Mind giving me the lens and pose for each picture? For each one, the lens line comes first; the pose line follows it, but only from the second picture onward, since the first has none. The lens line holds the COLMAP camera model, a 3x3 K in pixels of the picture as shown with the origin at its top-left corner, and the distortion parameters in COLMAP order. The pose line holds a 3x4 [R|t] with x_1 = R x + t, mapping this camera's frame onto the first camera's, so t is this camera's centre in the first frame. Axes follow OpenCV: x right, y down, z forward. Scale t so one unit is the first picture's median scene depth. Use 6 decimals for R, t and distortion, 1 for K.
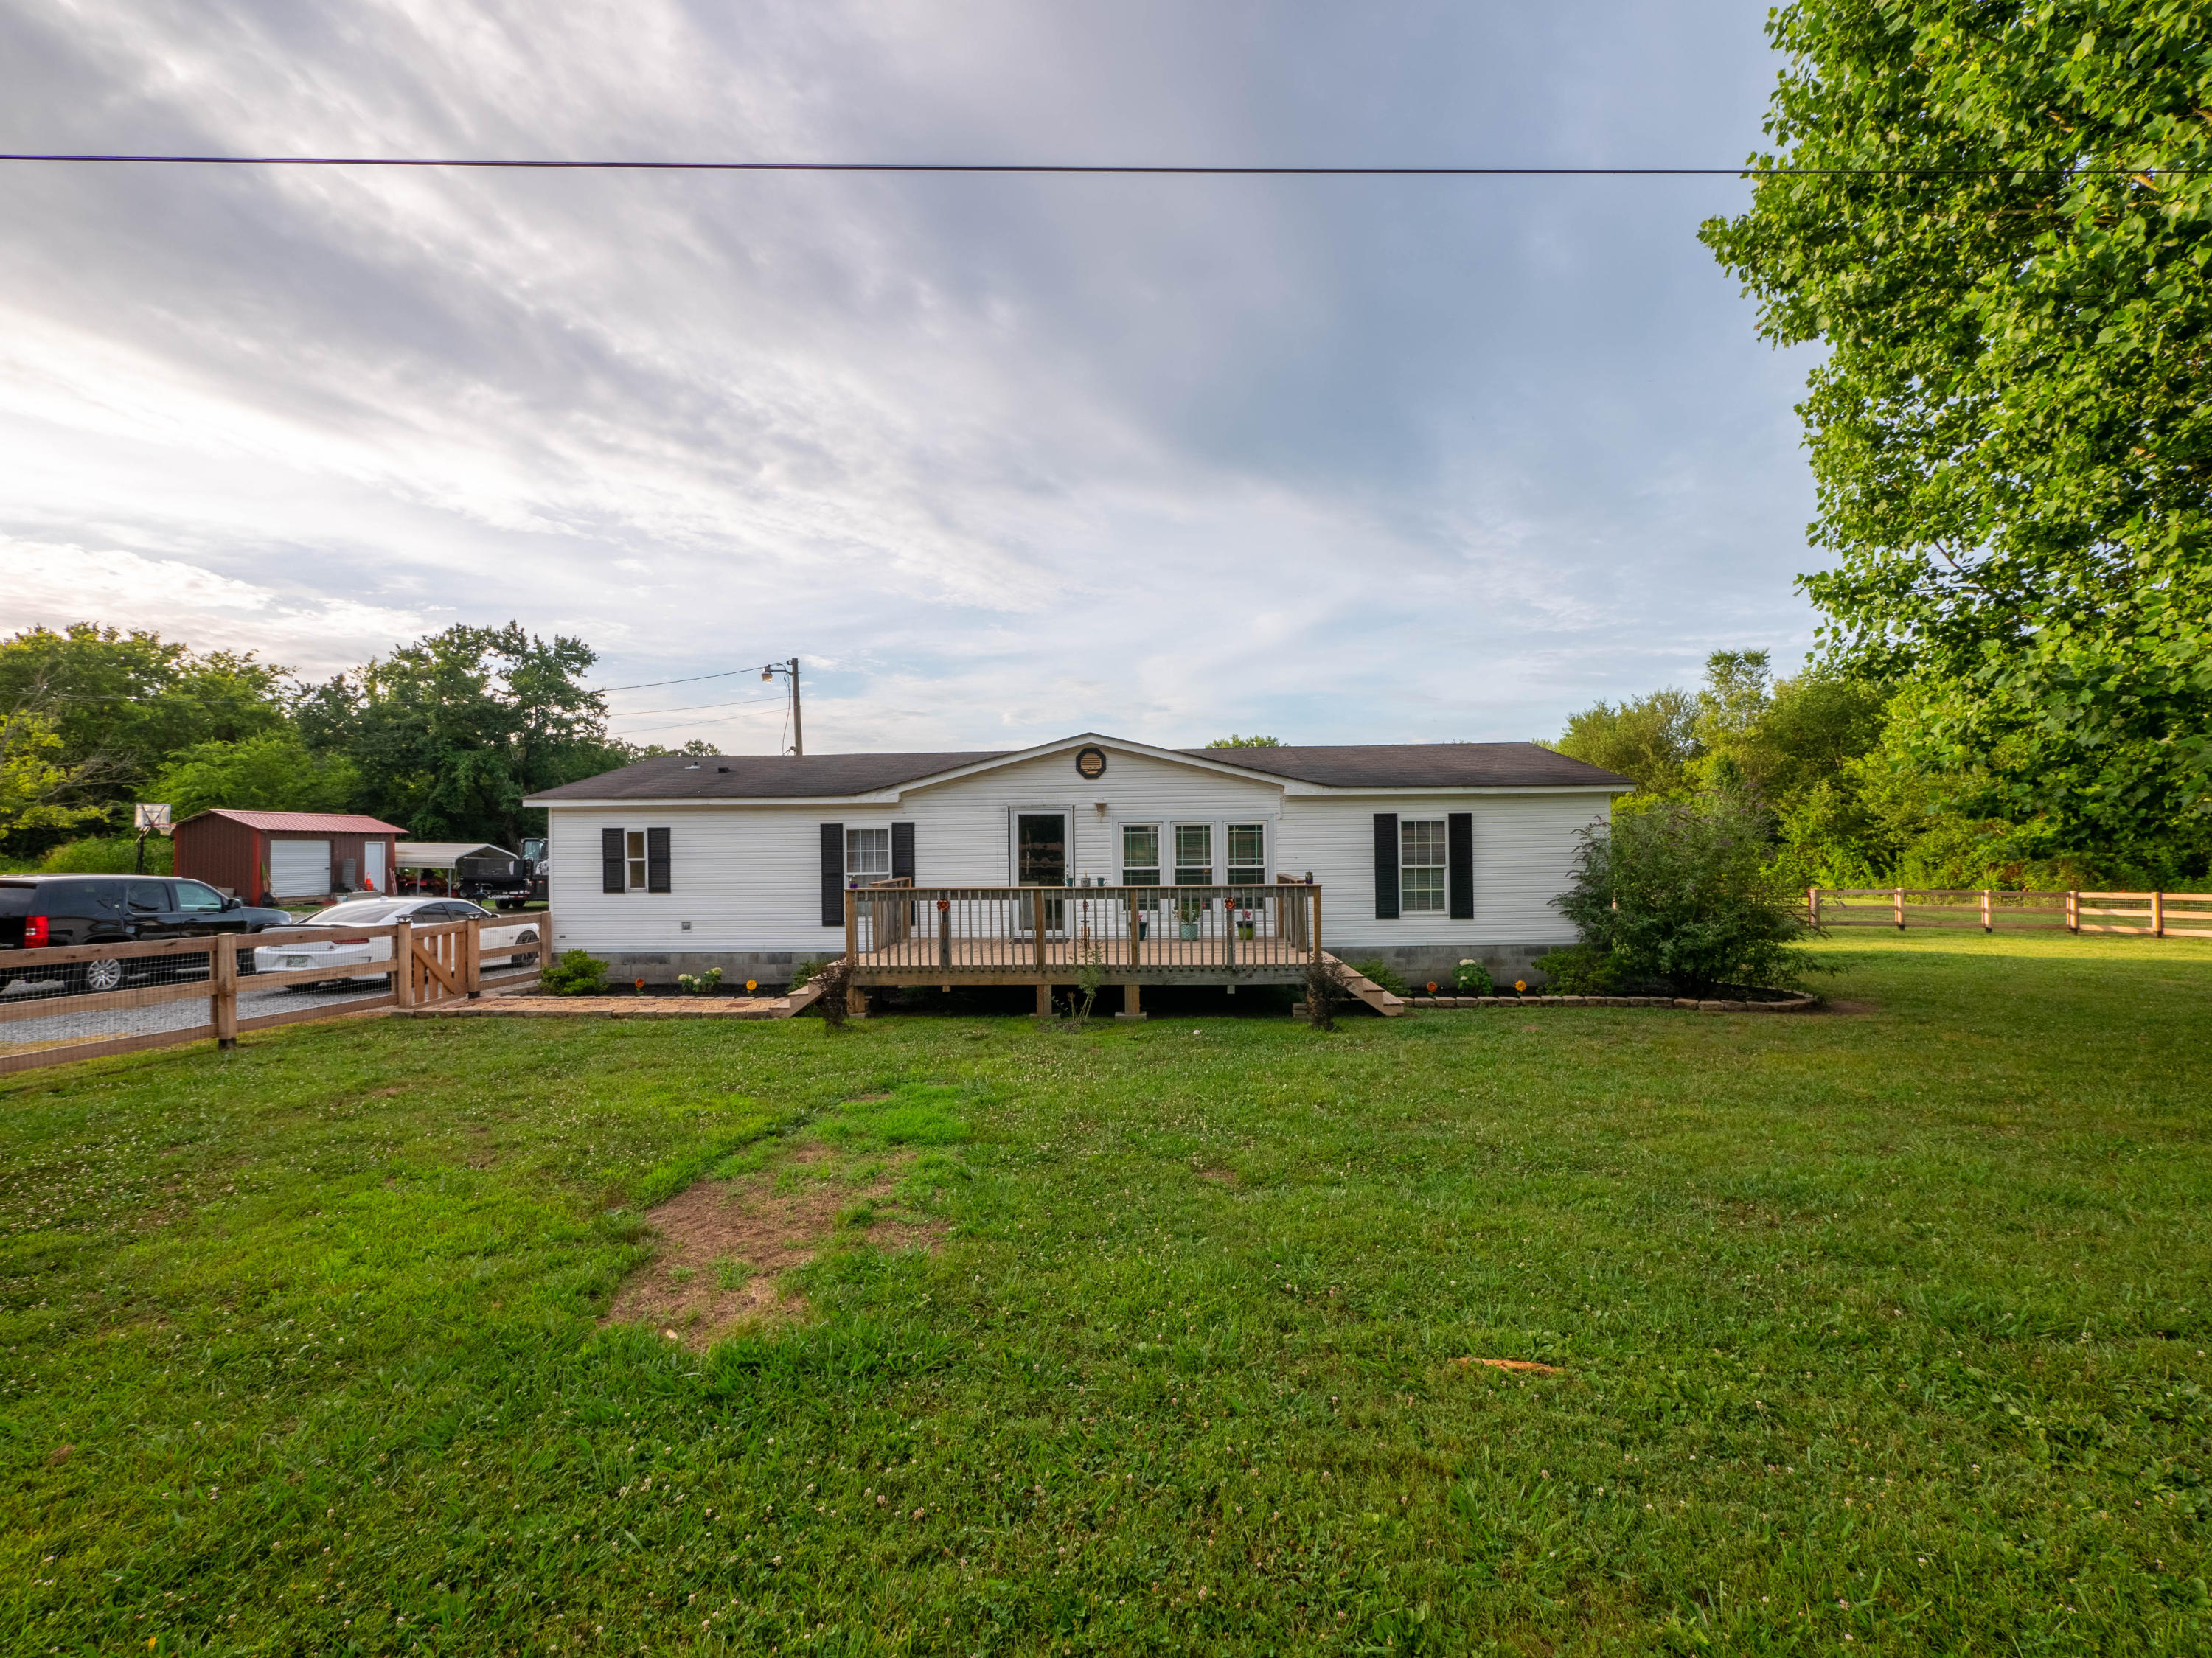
lens RADIAL K [[931.5, 0, 1114.9], [0, 931.5, 823.9], [0, 0, 1]] dist [-0.009950, 0.000352]
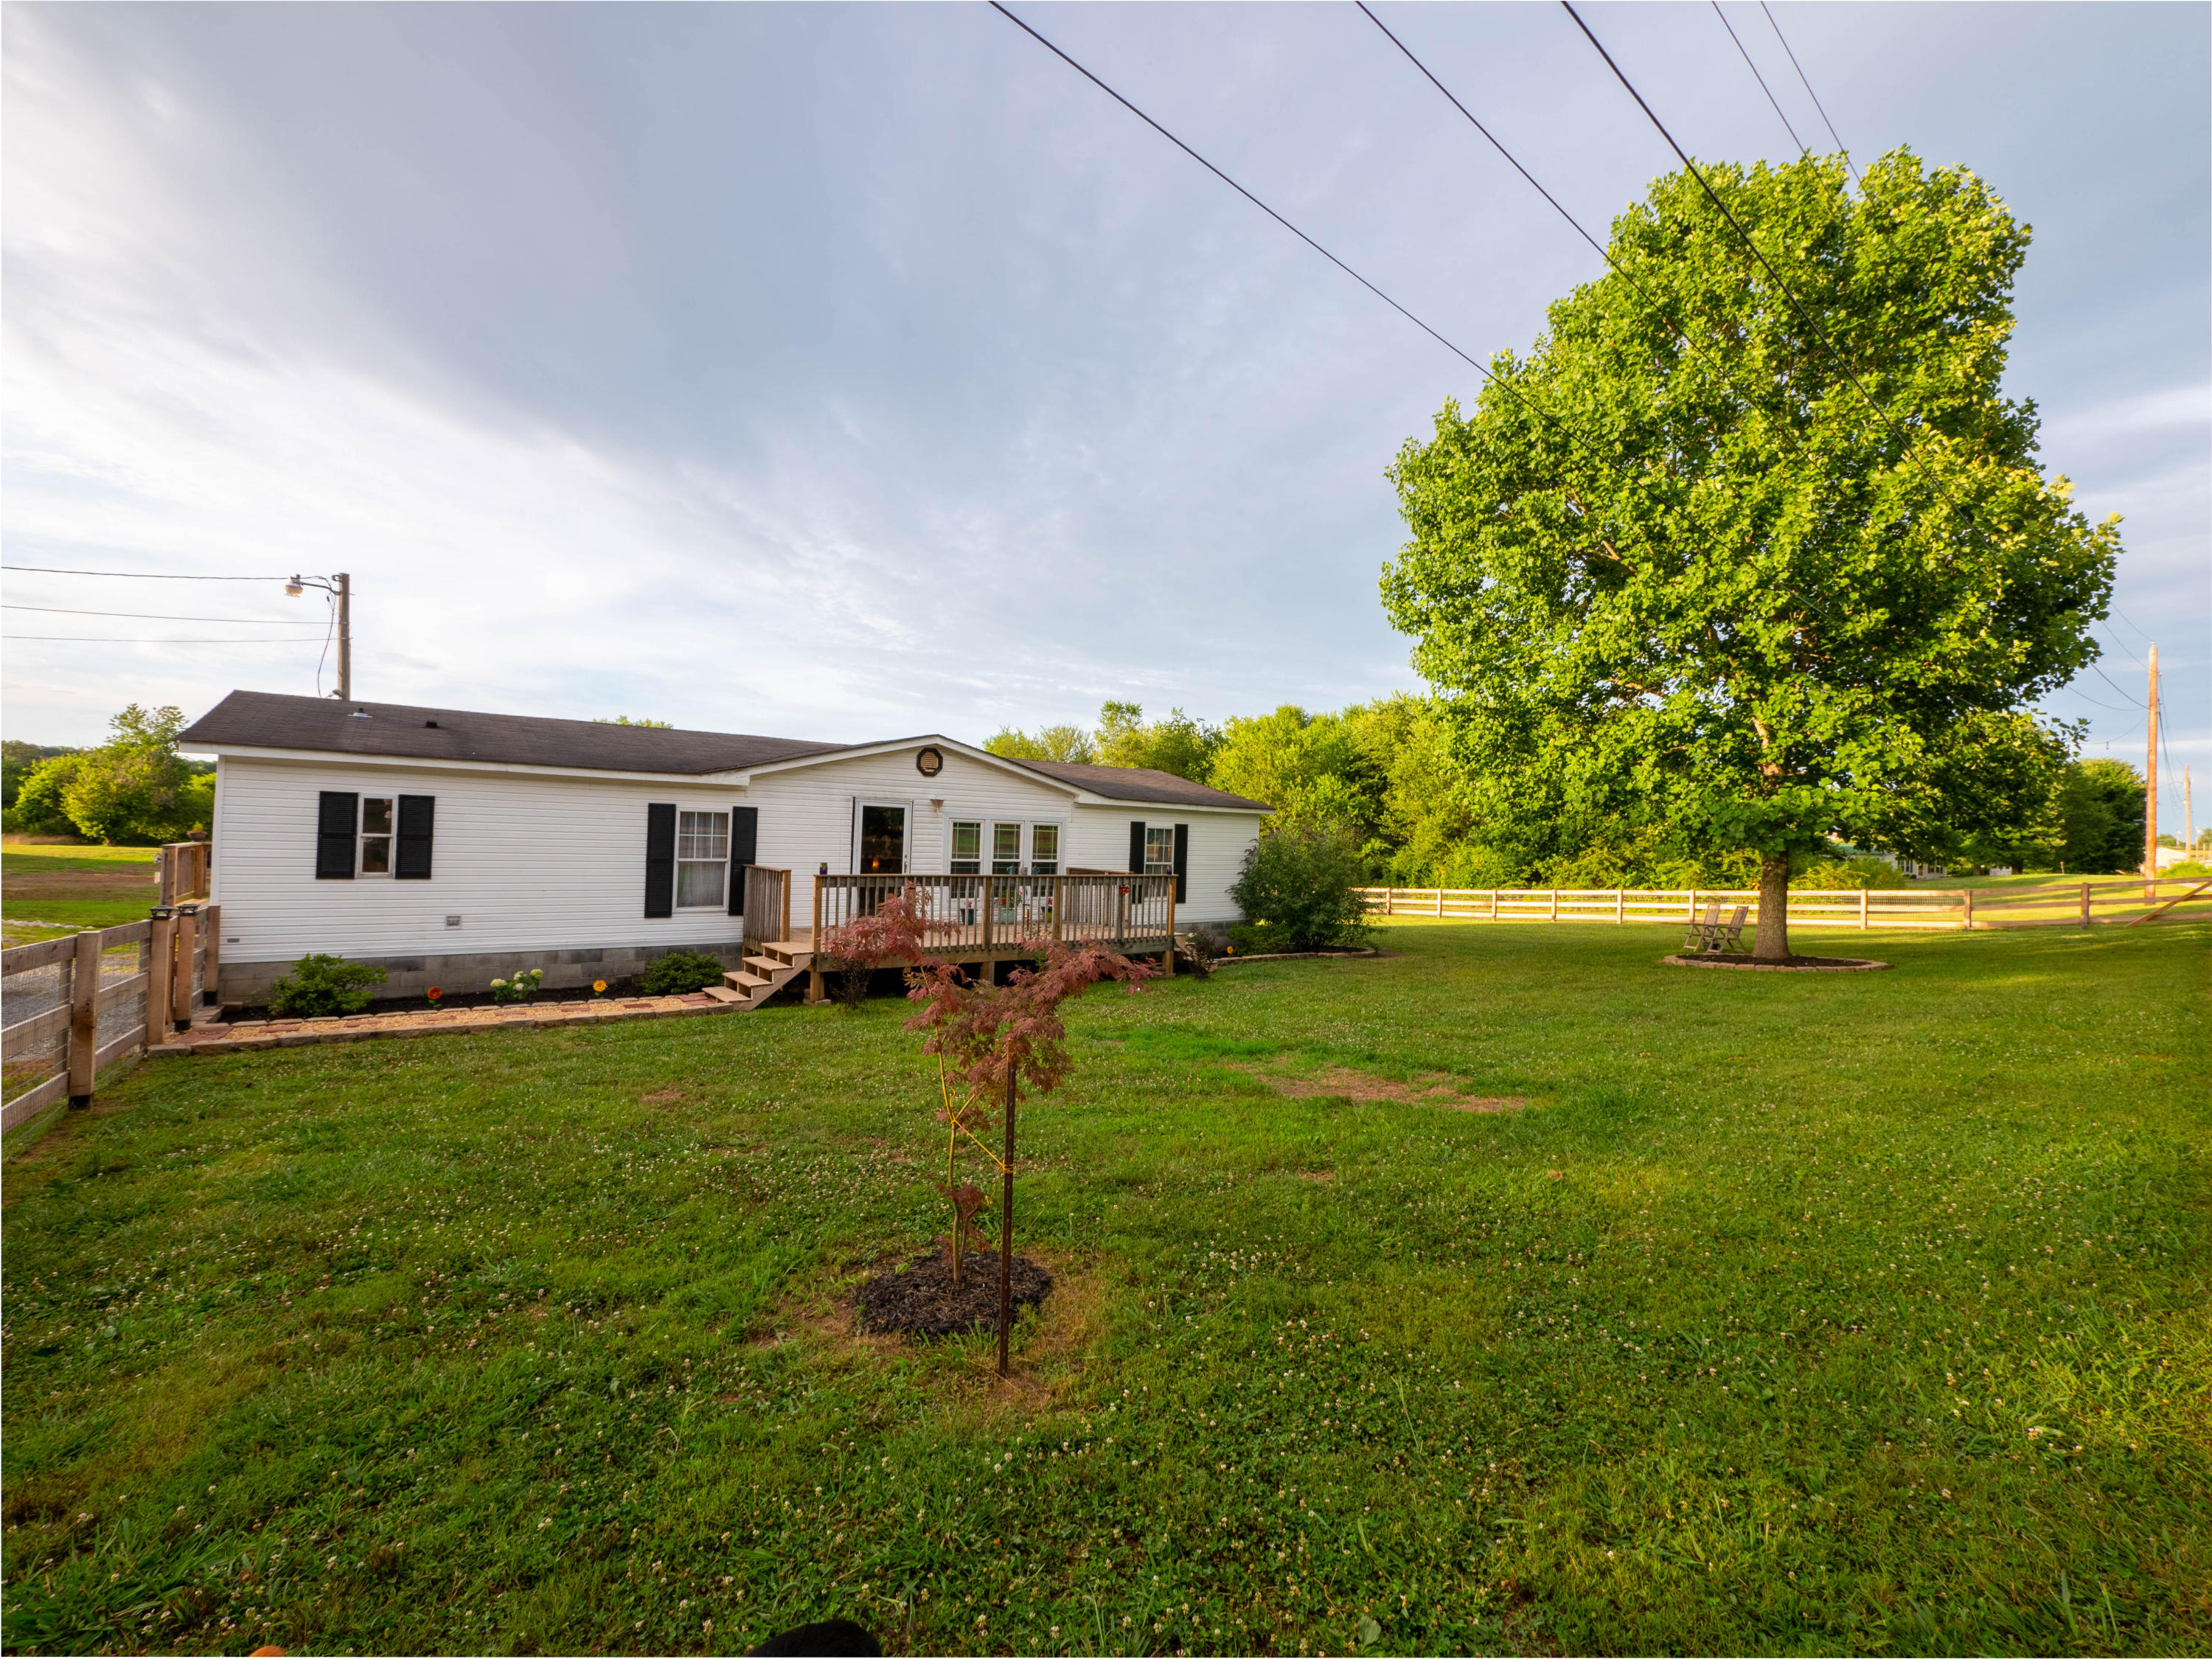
lens RADIAL K [[931.6, 0, 1114.9], [0, 931.6, 824.4], [0, 0, 1]] dist [-0.009950, 0.000352]
pose [[0.767379, 0.045201, 0.639599, -0.540024], [-0.045380, 0.998839, -0.016143, 0.014489], [-0.639586, -0.016637, 0.768540, 0.032019]]
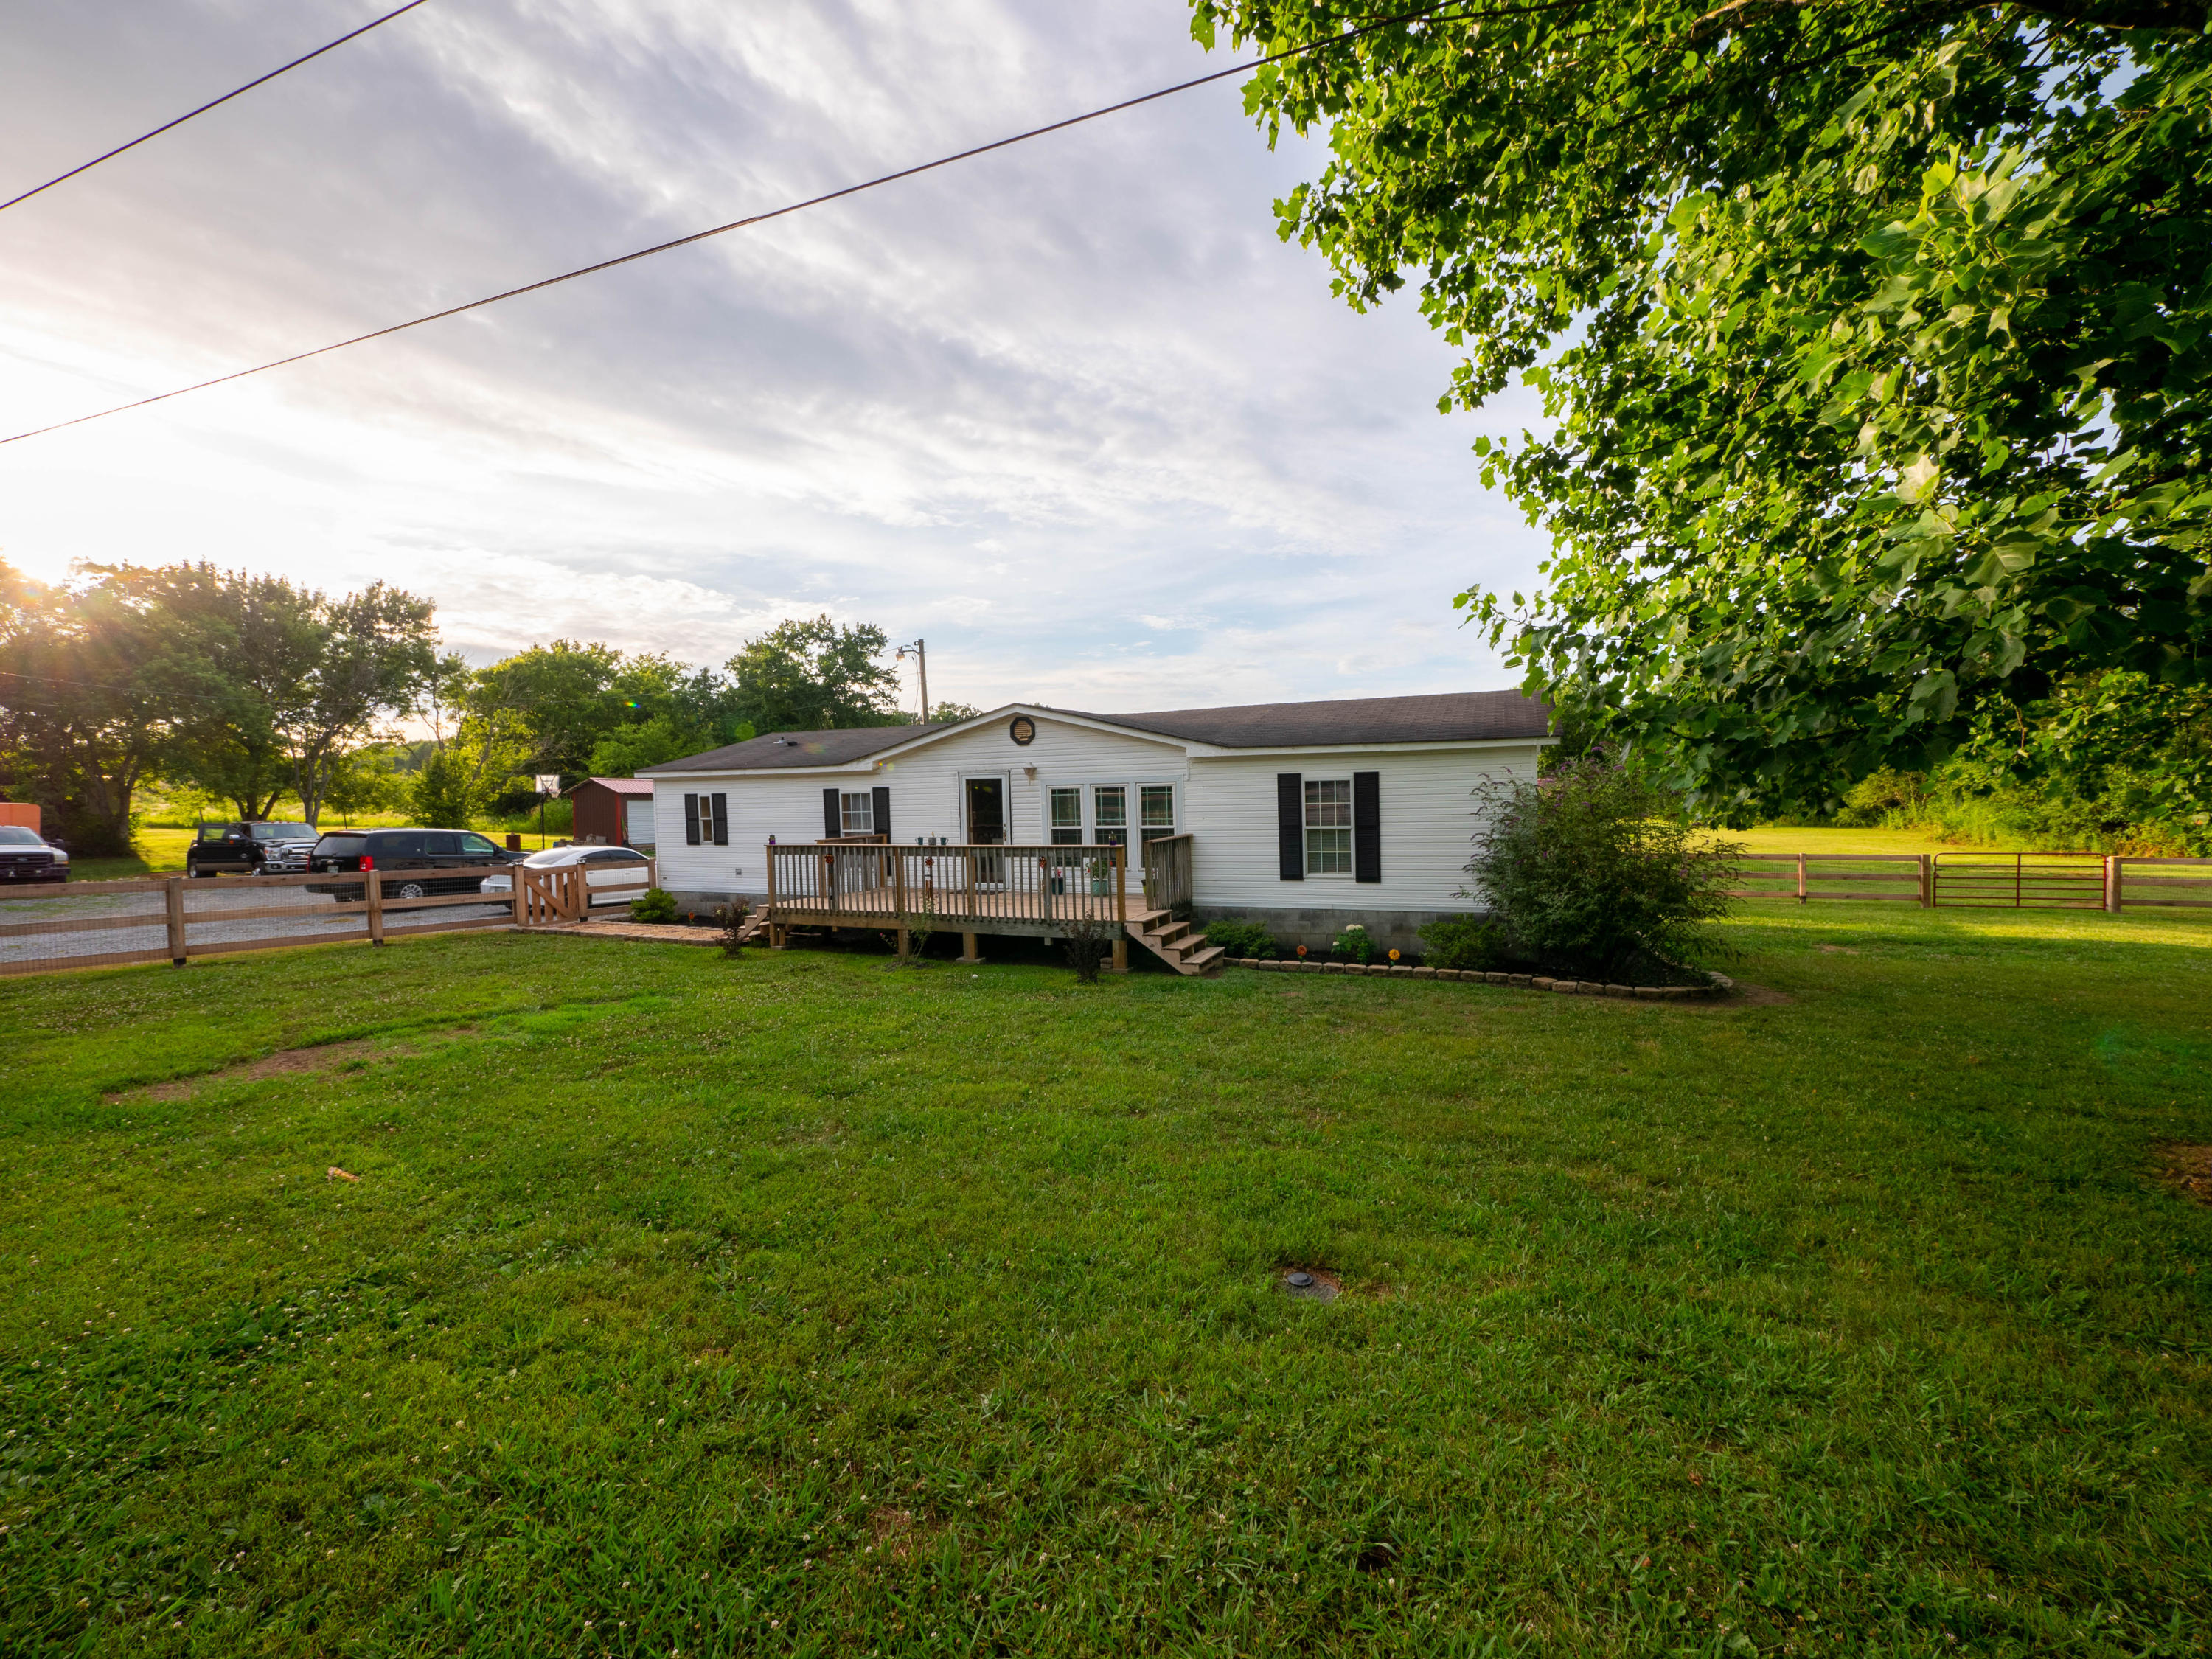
lens RADIAL K [[939.8, 0, 1115.9], [0, 939.8, 793.4], [0, 0, 1]] dist [-0.022064, 0.000233]
pose [[0.935107, -0.007793, -0.354279, 0.457260], [0.014383, 0.999769, 0.015973, -0.008114], [0.354072, -0.020033, 0.935004, 0.012063]]
